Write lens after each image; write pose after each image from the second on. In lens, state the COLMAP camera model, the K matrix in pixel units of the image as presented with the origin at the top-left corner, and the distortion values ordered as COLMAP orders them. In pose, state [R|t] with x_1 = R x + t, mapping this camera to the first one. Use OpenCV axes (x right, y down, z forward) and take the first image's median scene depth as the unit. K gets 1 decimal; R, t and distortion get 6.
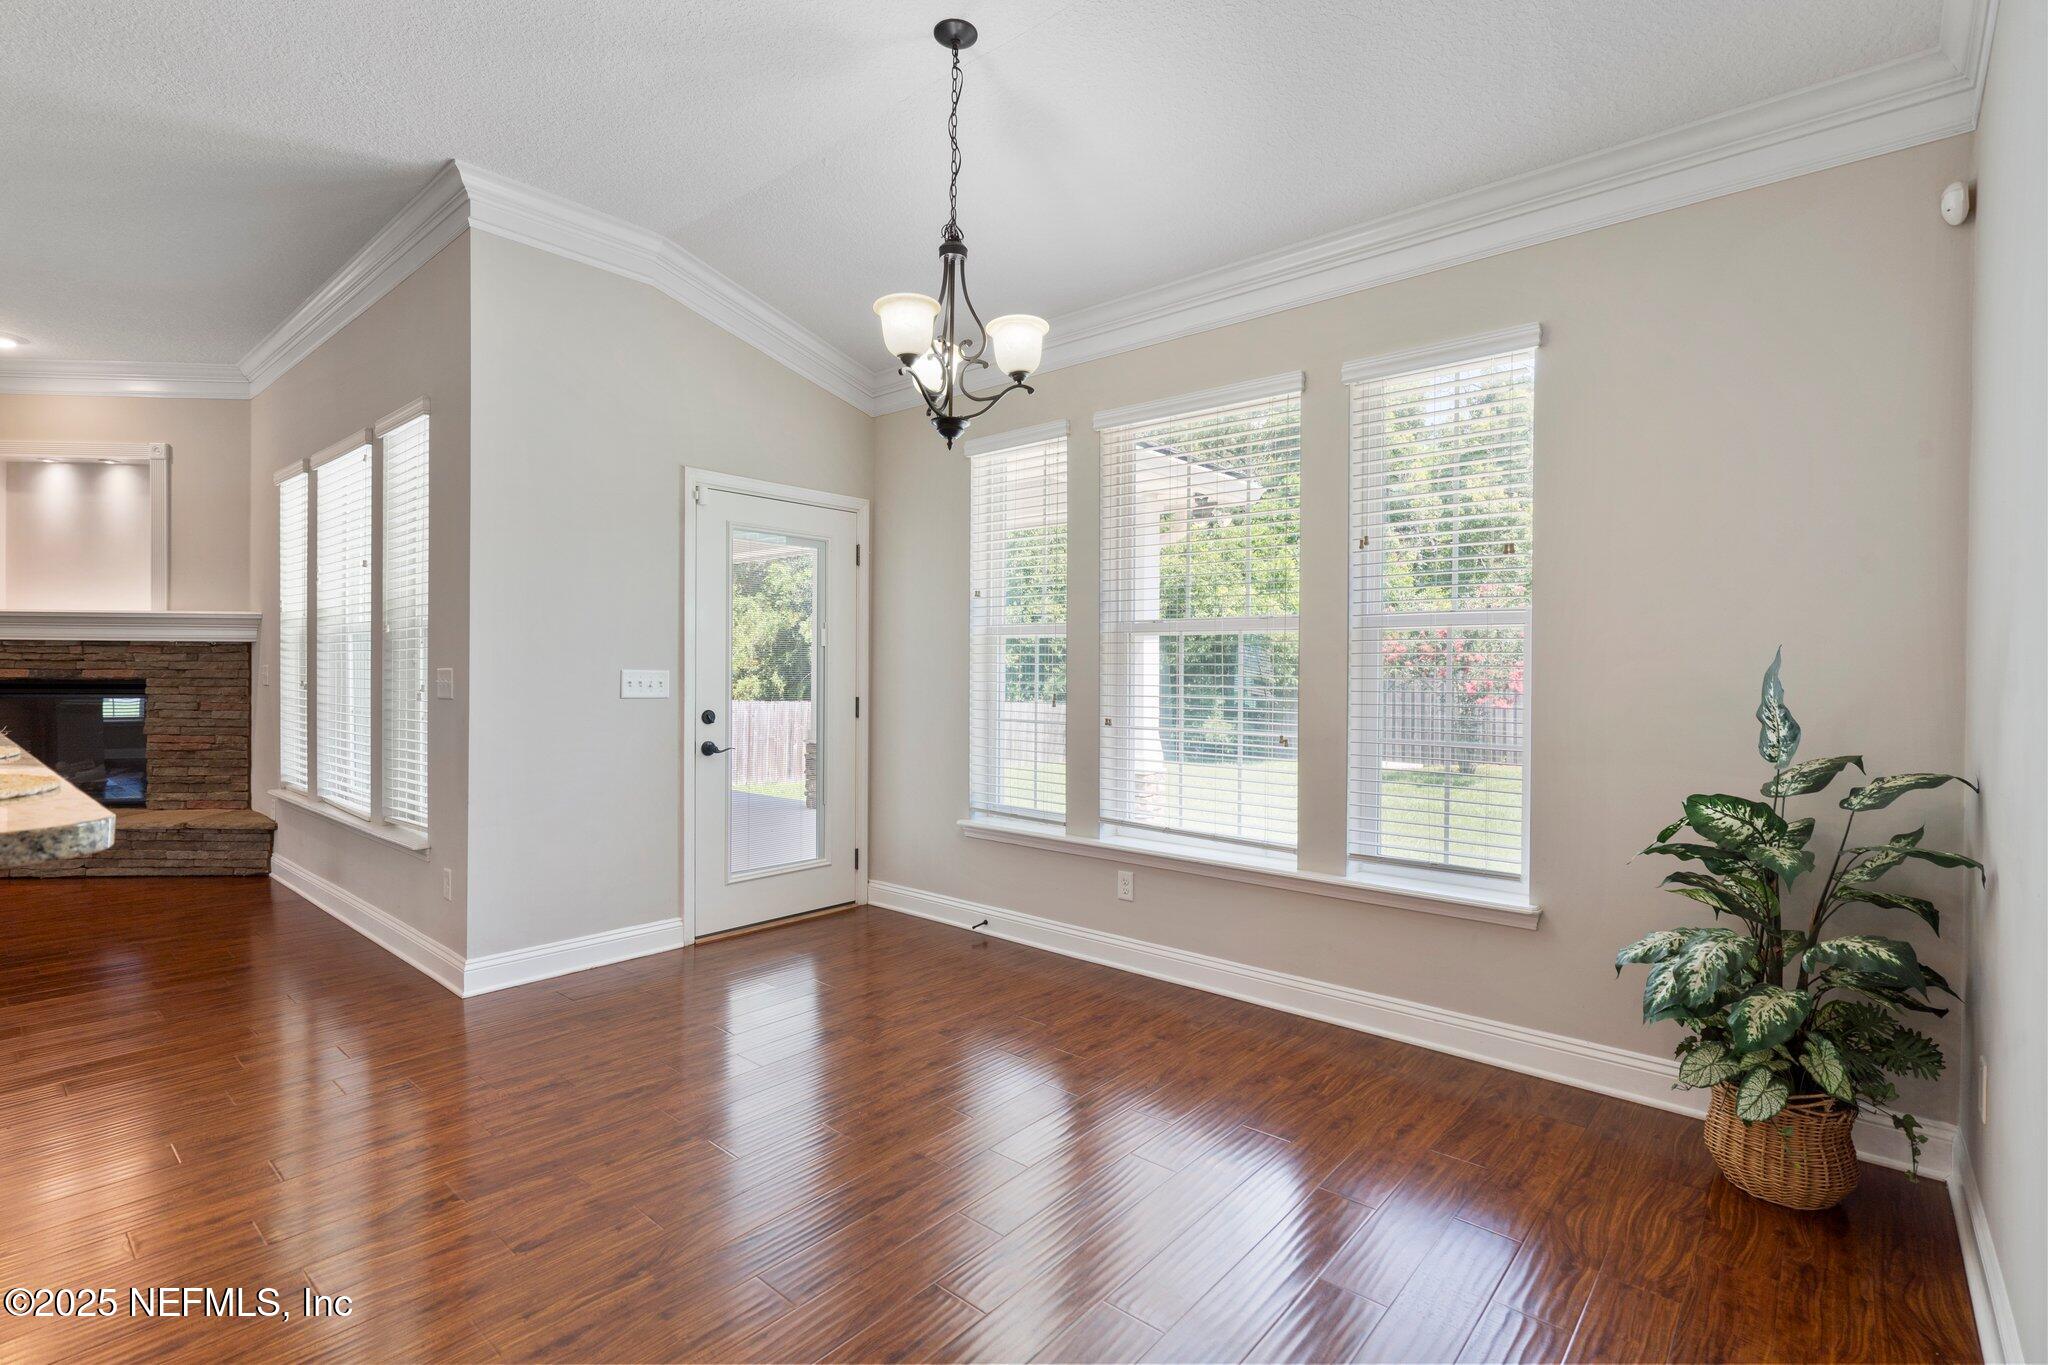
lens RADIAL K [[950.2, 0, 1011.4], [0, 950.2, 676.6], [0, 0, 1]] dist [-0.003325, 0.001640]
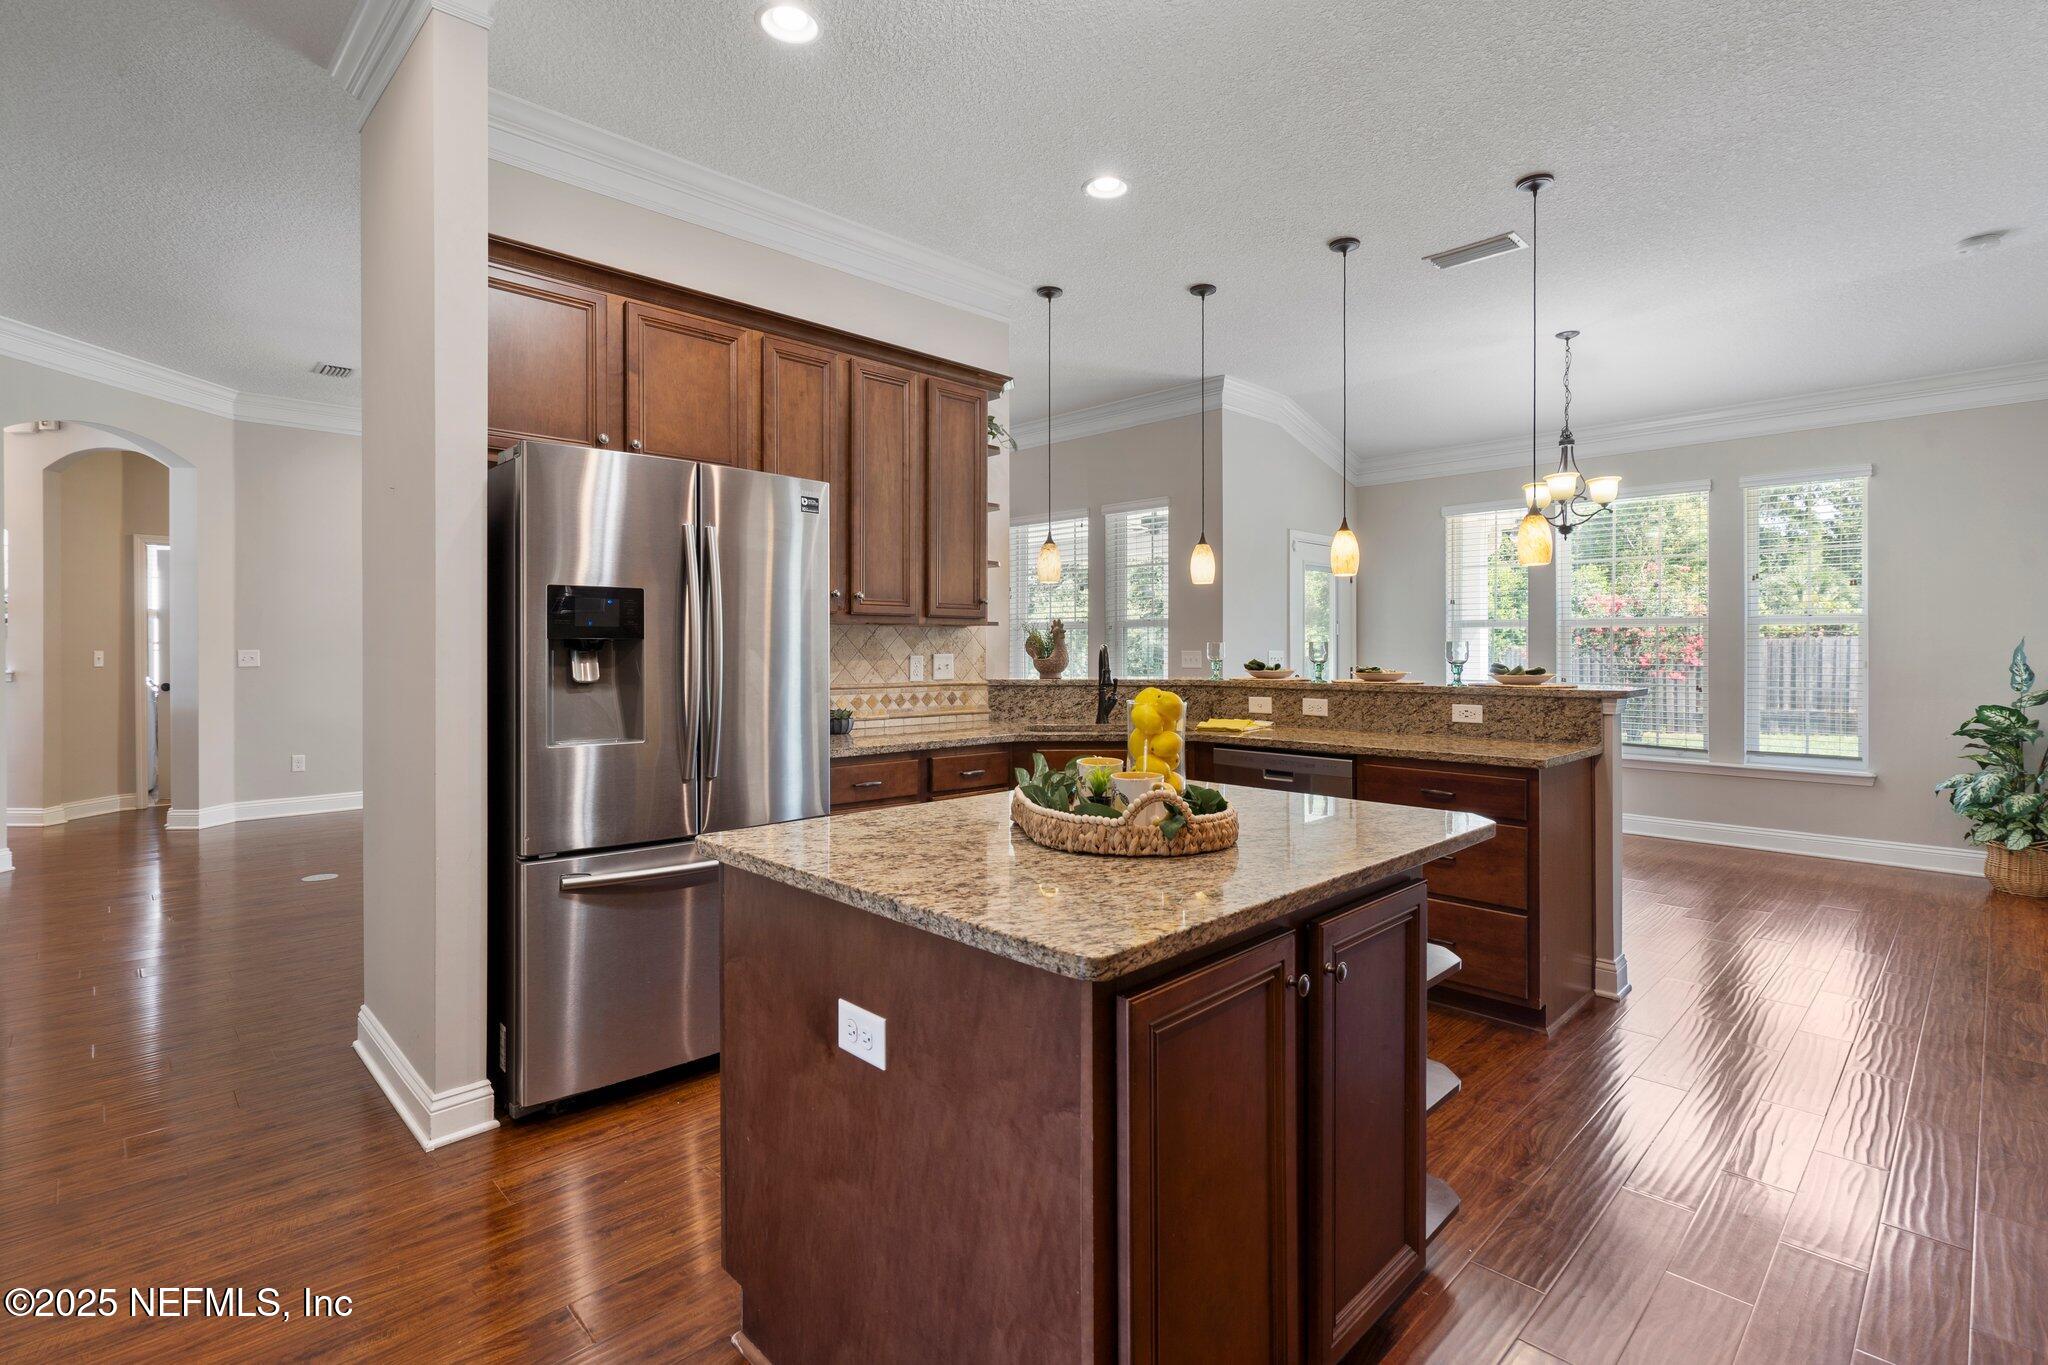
lens RADIAL K [[950.2, 0, 1015.3], [0, 950.2, 650.3], [0, 0, 1]] dist [-0.003325, 0.001640]
pose [[0.996276, -0.007395, -0.085908, -0.959205], [0.007030, 0.999965, -0.004552, -0.005116], [0.085938, 0.003931, 0.996293, -1.001812]]
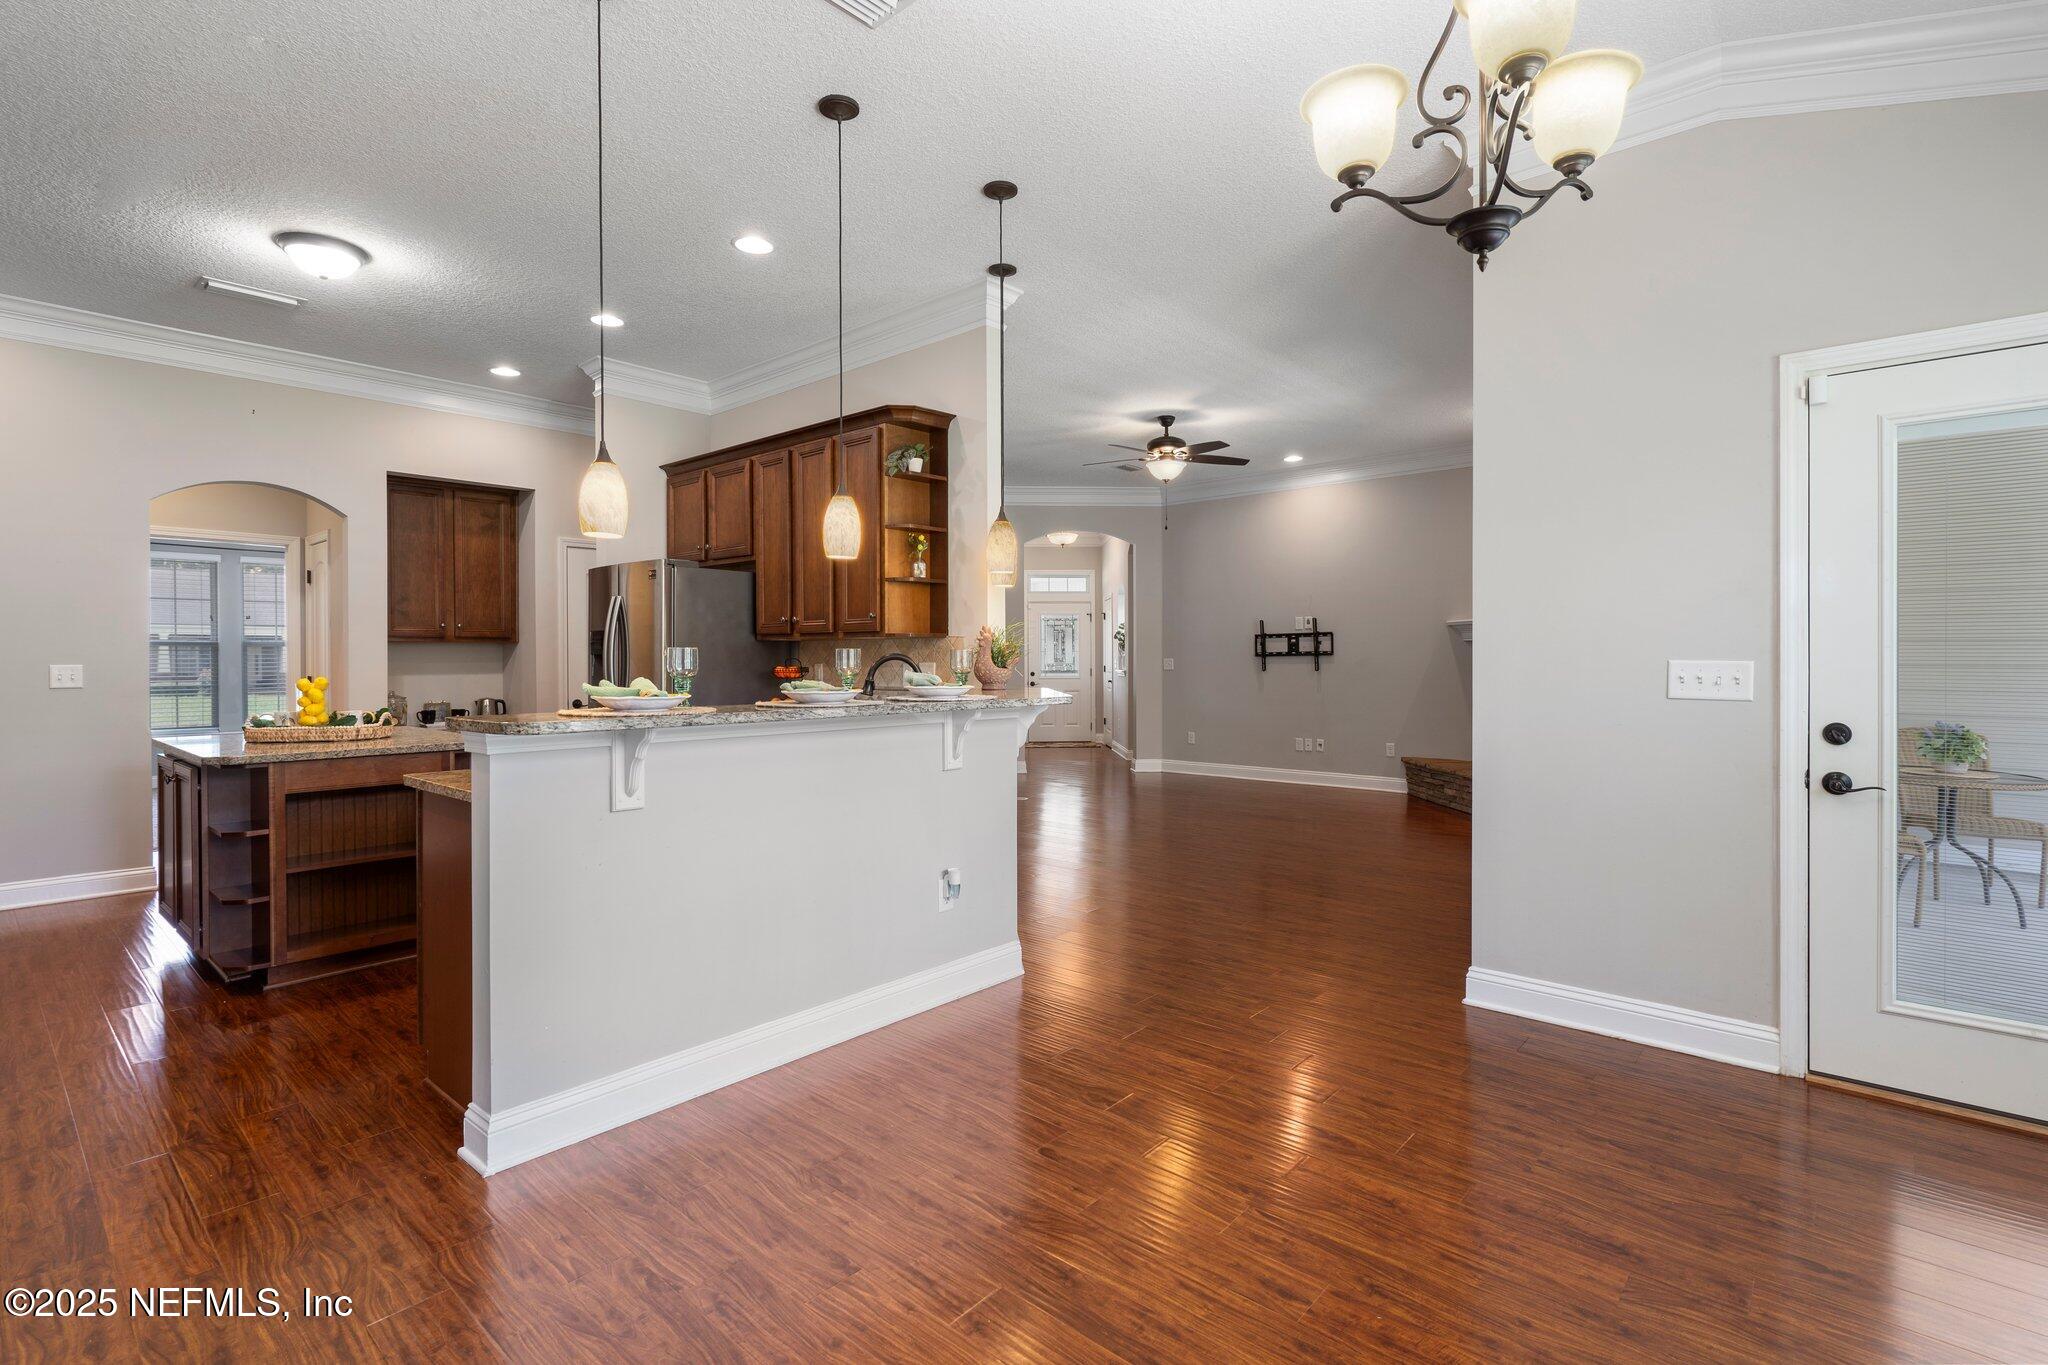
lens RADIAL K [[950.2, 0, 1037.1], [0, 950.2, 666.1], [0, 0, 1]] dist [-0.003325, 0.001640]
pose [[0.002568, 0.000828, -0.999996, 0.452625], [-0.002705, 0.999996, 0.000821, -0.003086], [0.999993, 0.002703, 0.002570, 0.665572]]
